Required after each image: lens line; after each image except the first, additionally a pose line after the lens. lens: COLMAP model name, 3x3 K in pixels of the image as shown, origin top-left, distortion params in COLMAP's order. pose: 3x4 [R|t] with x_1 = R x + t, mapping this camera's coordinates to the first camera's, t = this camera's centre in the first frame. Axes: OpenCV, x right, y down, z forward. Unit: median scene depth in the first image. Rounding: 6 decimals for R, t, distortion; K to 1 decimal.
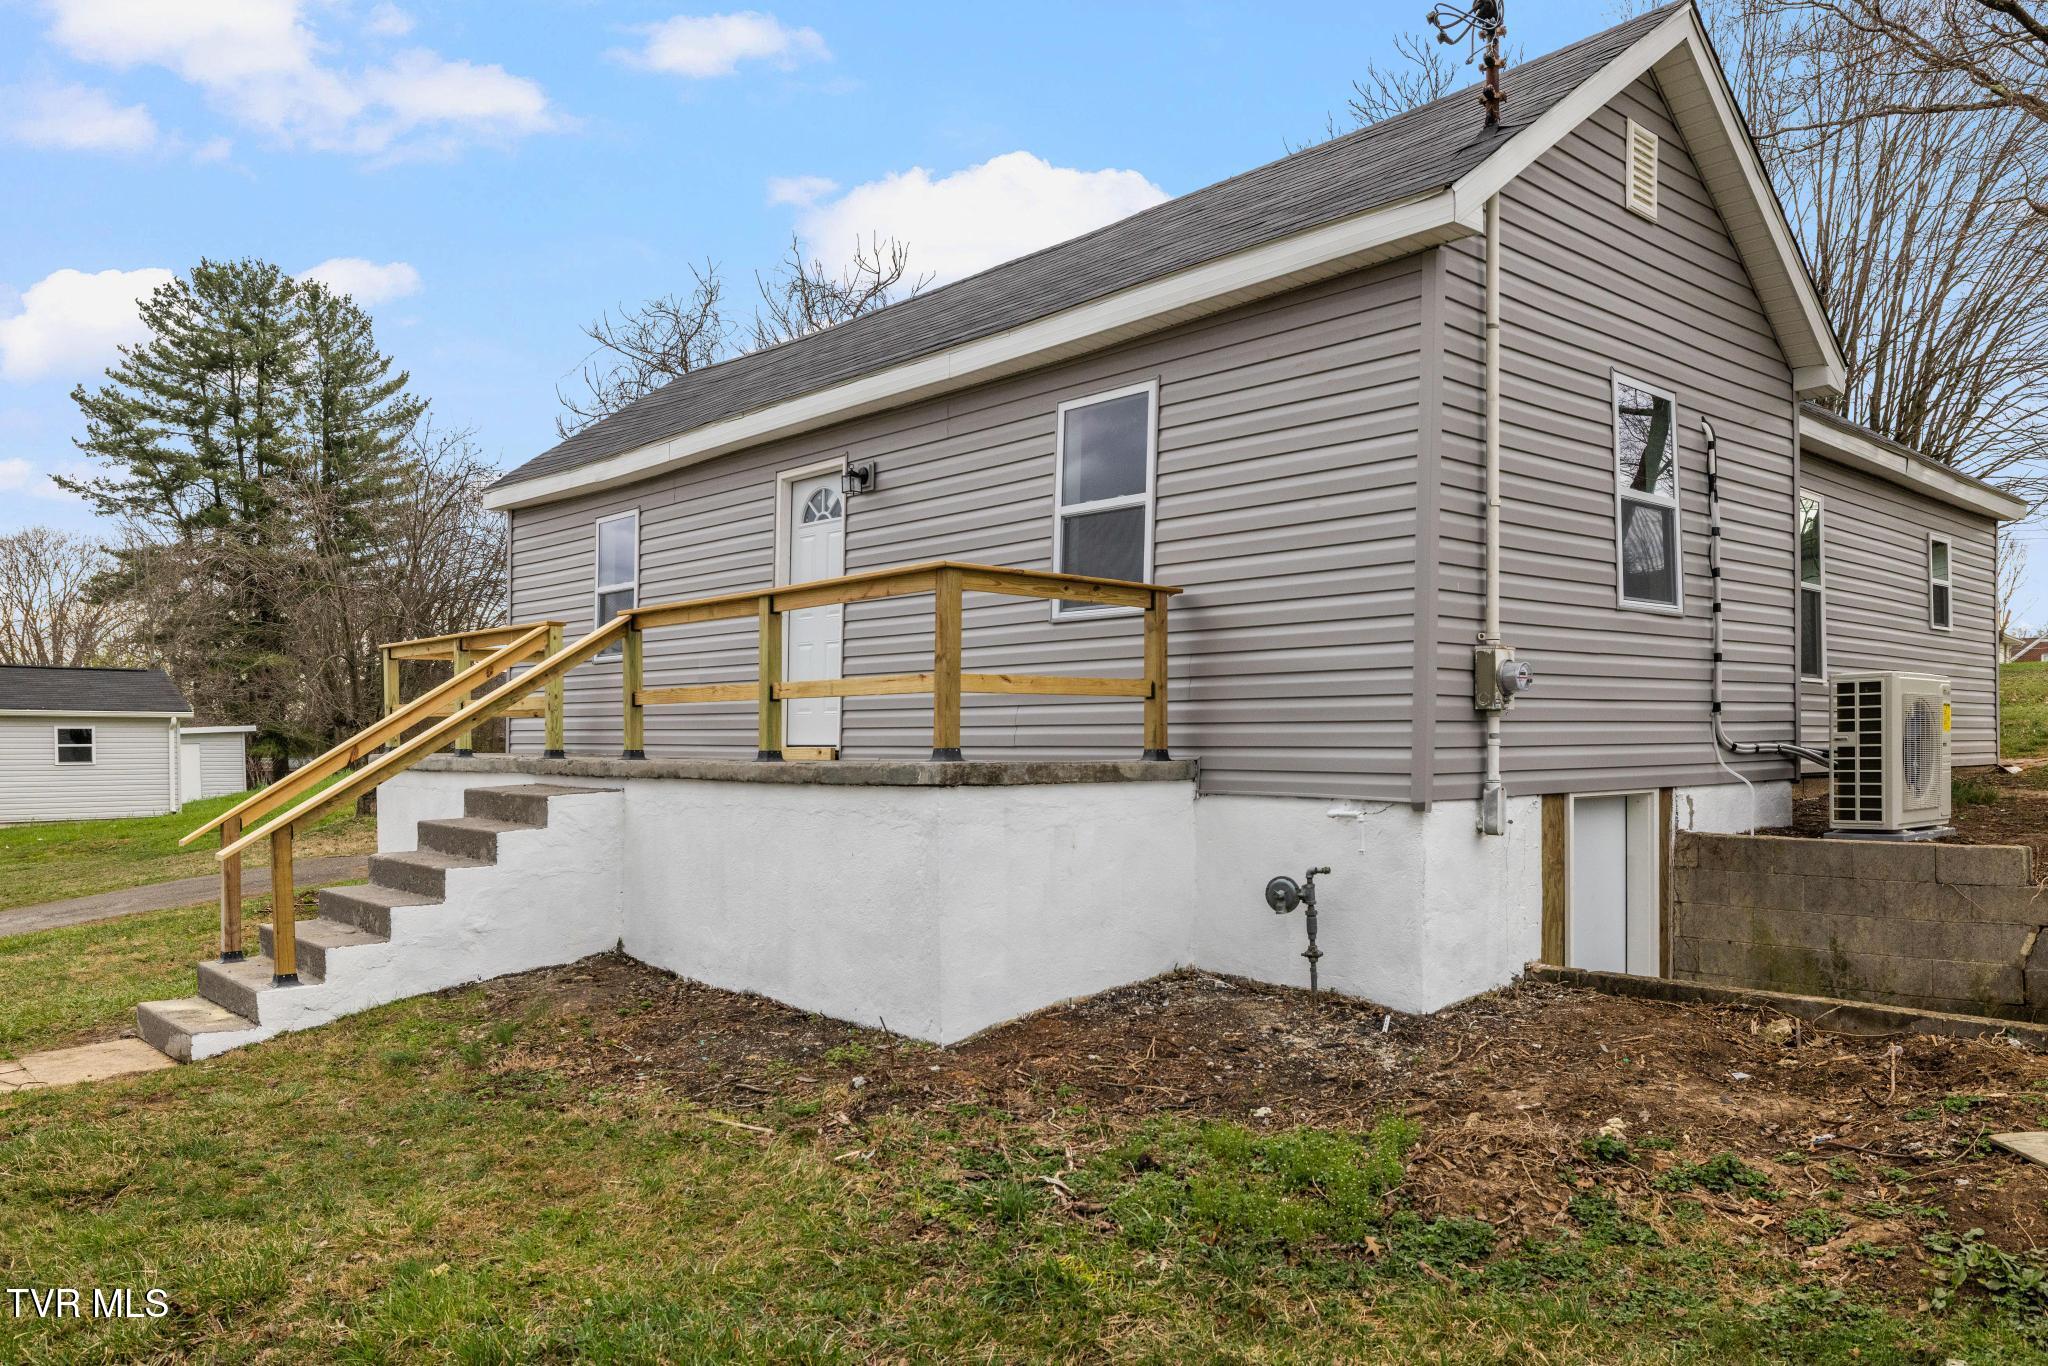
lens RADIAL K [[1449.3, 0, 1017.9], [0, 1449.3, 749.6], [0, 0, 1]] dist [-0.002154, 0.003316]
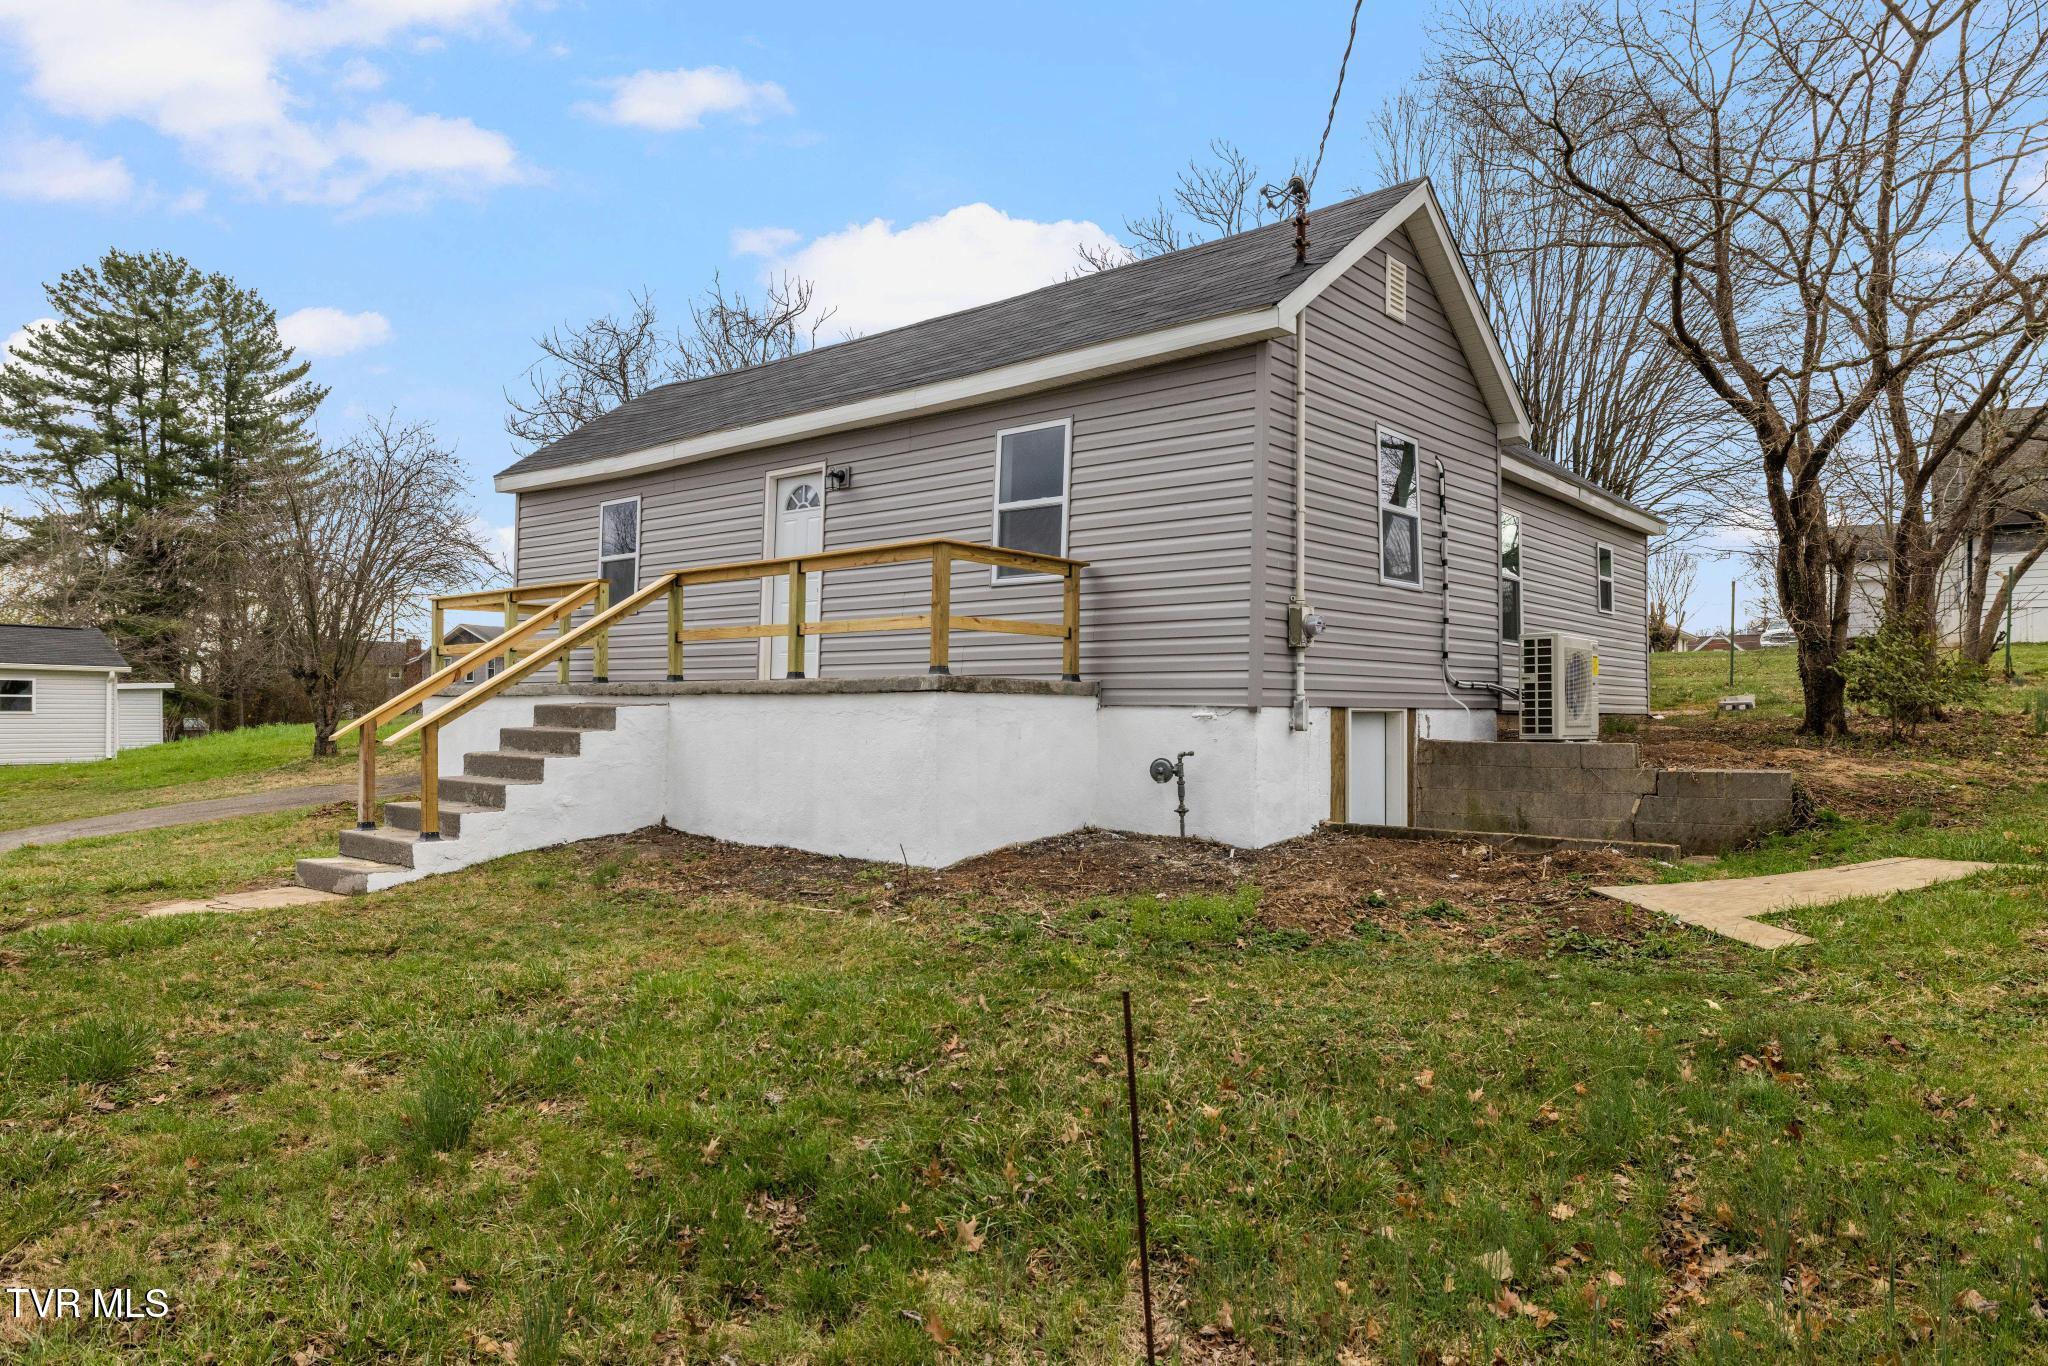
lens RADIAL K [[1302.9, 0, 1024.0], [0, 1302.9, 683.0], [0, 0, 1]] dist [0.003461, -0.000962]
pose [[0.991991, 0.013345, 0.125598, -0.103255], [-0.009439, 0.999455, -0.031644, 0.045414], [-0.125952, 0.030205, 0.991576, -0.248684]]
